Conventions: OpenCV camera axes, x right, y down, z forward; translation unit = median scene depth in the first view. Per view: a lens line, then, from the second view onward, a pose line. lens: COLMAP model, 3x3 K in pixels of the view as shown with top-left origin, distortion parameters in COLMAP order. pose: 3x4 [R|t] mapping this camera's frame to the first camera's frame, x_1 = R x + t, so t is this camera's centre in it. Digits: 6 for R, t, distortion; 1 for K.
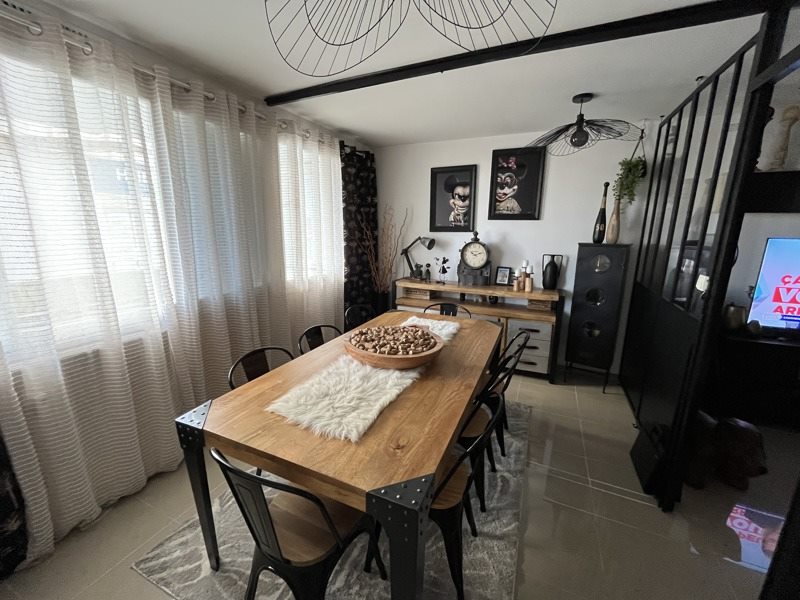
lens RADIAL K [[322.3, 0, 400.0], [0, 322.3, 300.0], [0, 0, 1]] dist [-0.000963, -0.000169]
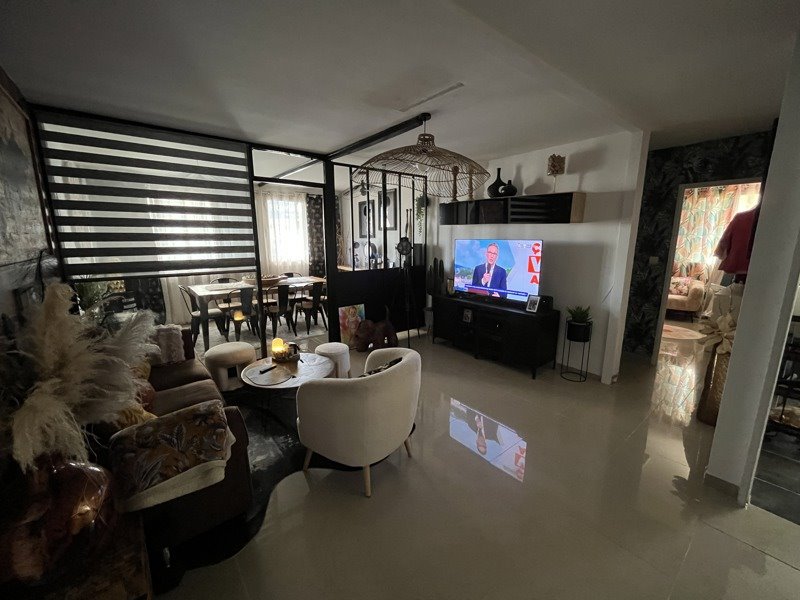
lens RADIAL K [[322.3, 0, 400.0], [0, 322.3, 300.0], [0, 0, 1]] dist [-0.000963, -0.000169]
pose [[0.892647, 0.067834, -0.445623, 1.260495], [-0.077856, 0.996956, -0.004199, 0.129020], [0.443981, 0.038442, 0.895211, -0.509642]]
